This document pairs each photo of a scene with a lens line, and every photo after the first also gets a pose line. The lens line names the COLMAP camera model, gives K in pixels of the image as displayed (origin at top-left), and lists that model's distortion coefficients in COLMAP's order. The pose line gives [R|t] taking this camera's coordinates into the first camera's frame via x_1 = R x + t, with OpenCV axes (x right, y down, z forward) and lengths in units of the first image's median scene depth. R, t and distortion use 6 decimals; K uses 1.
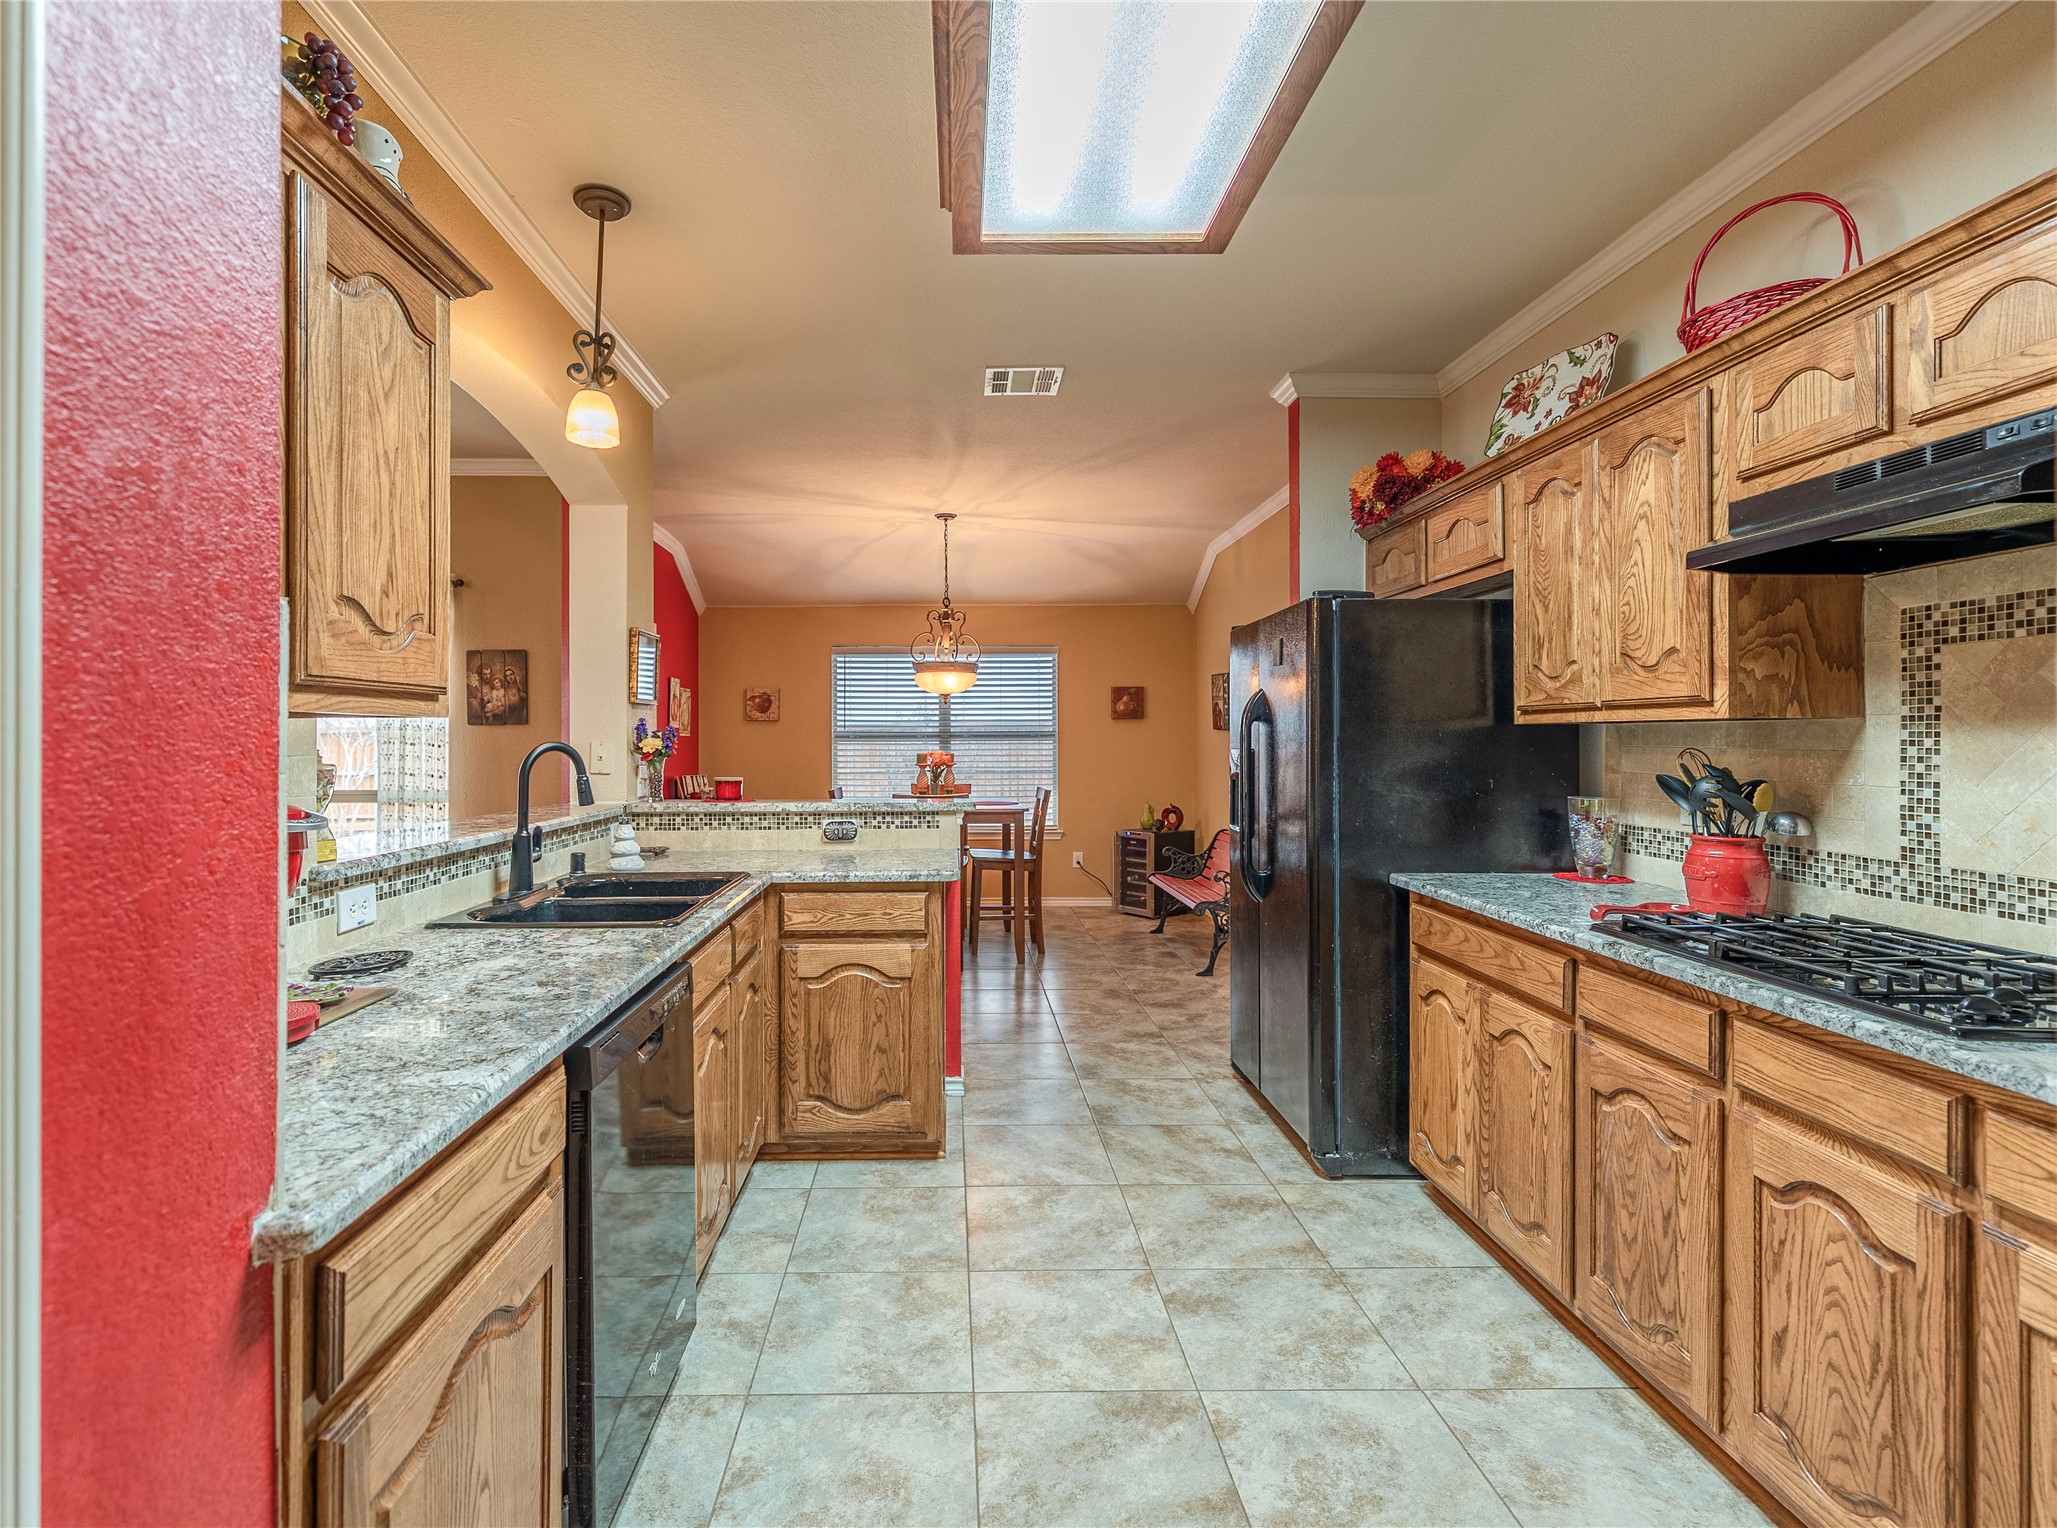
lens RADIAL K [[971.0, 0, 964.8], [0, 971.0, 737.4], [0, 0, 1]] dist [0.004801, 0.000824]
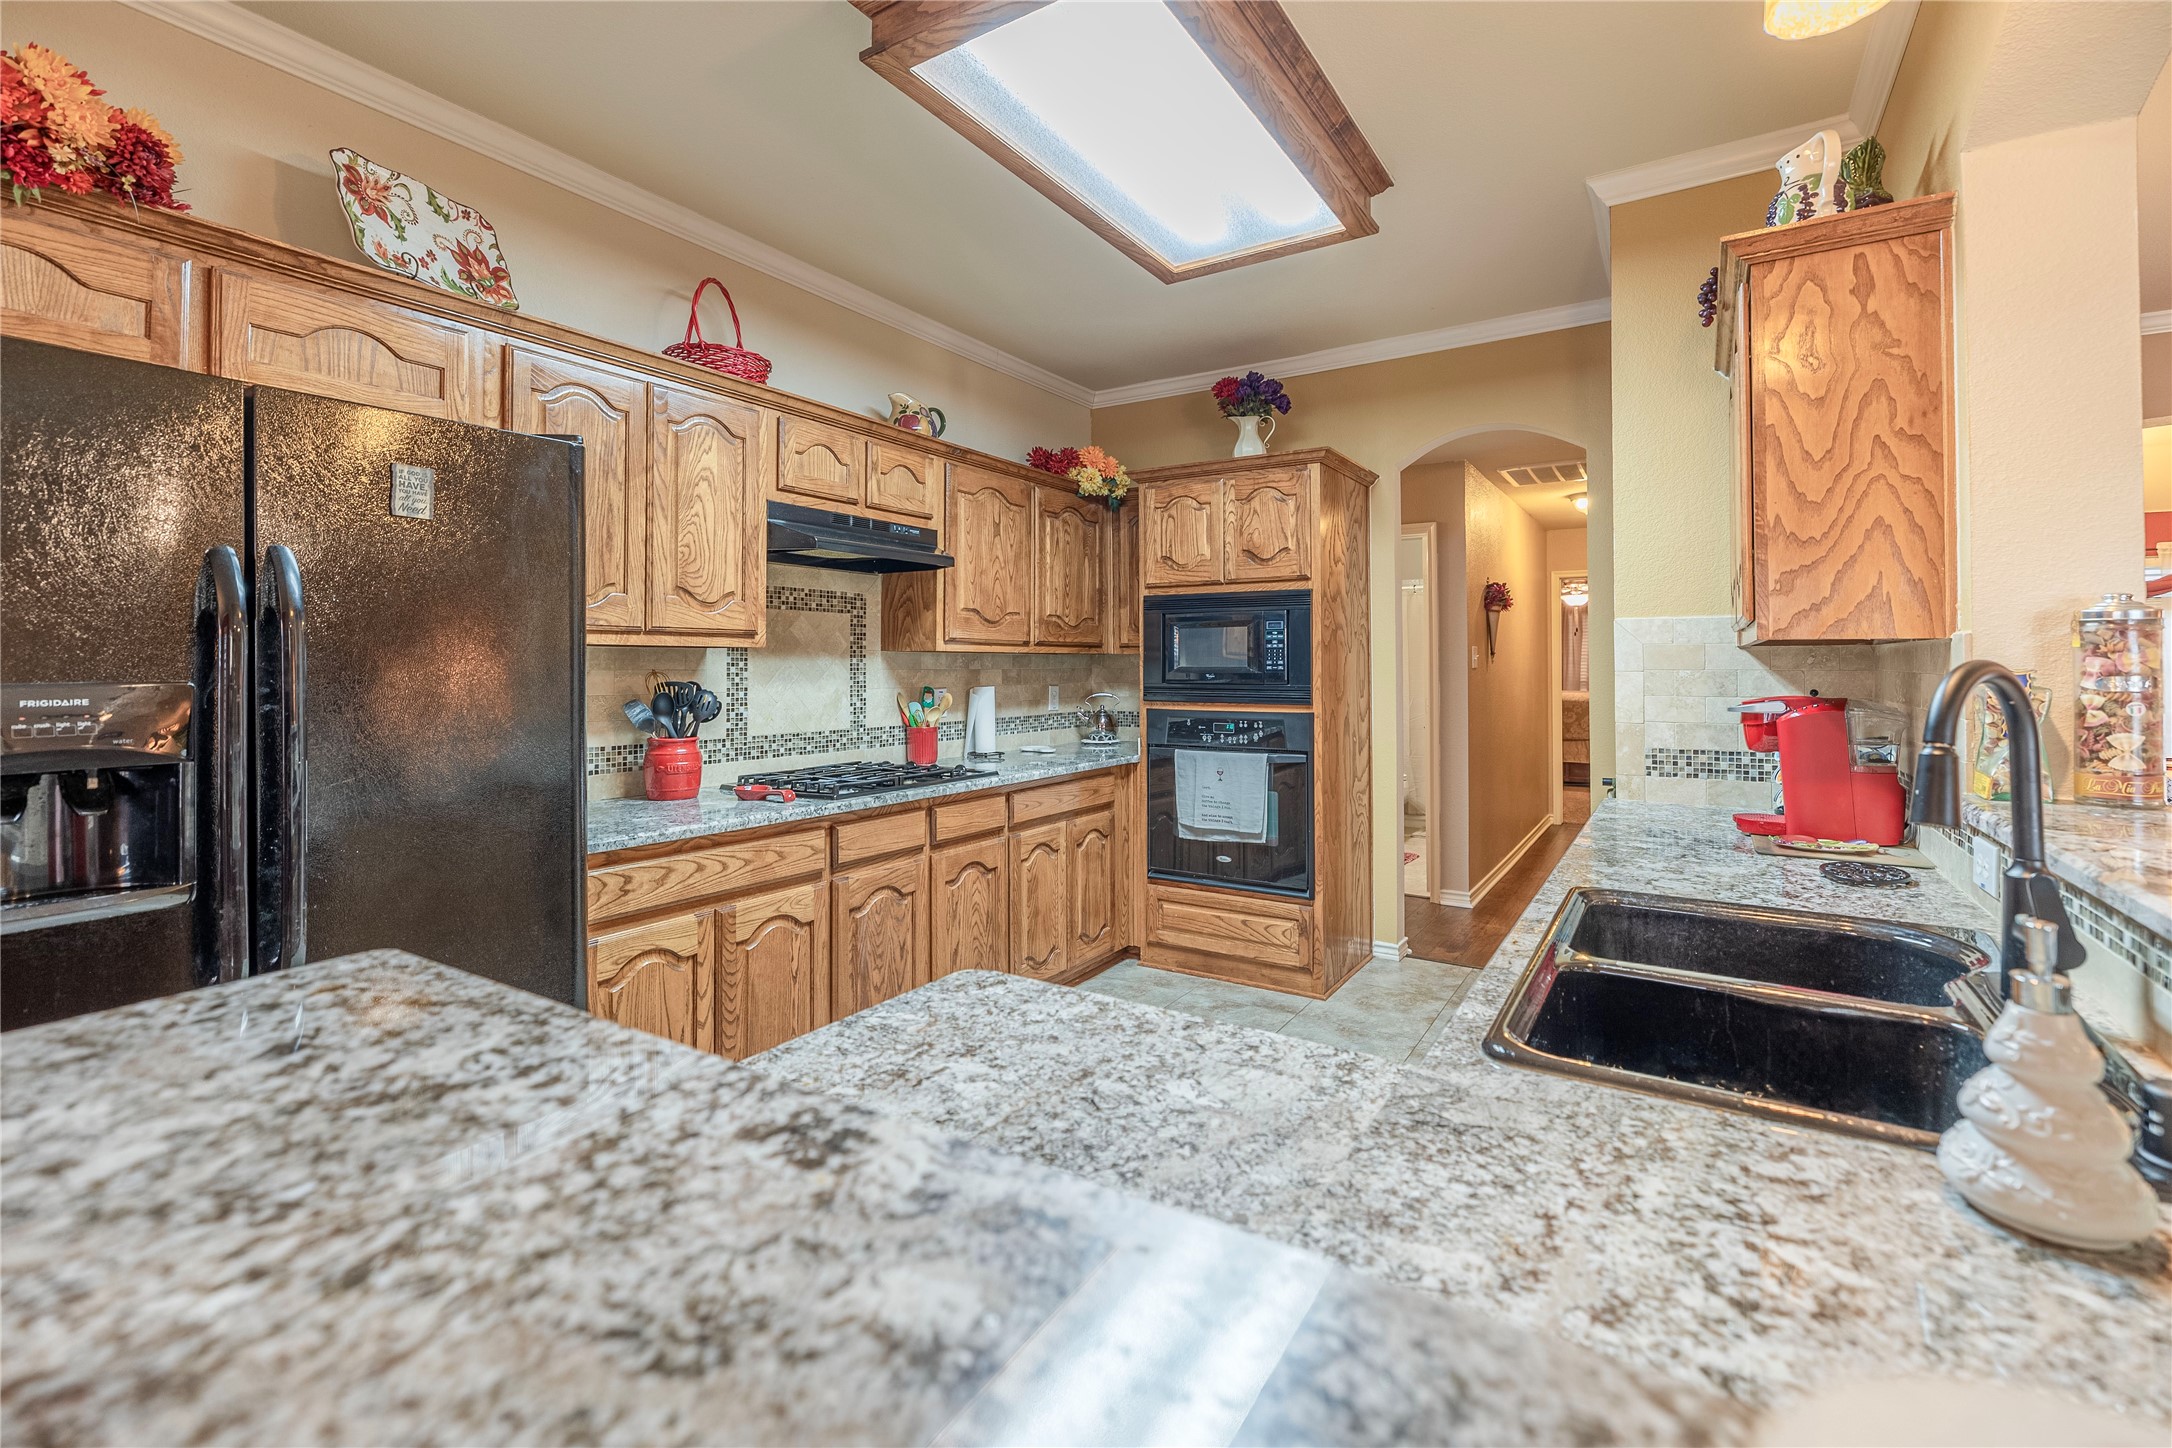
lens RADIAL K [[946.5, 0, 1118.7], [0, 946.5, 648.6], [0, 0, 1]] dist [-0.001209, 0.000376]
pose [[-0.841693, 0.010989, 0.539845, -0.314425], [0.000501, 0.999808, -0.019572, 0.007224], [-0.539956, -0.016203, -0.841537, 1.435138]]
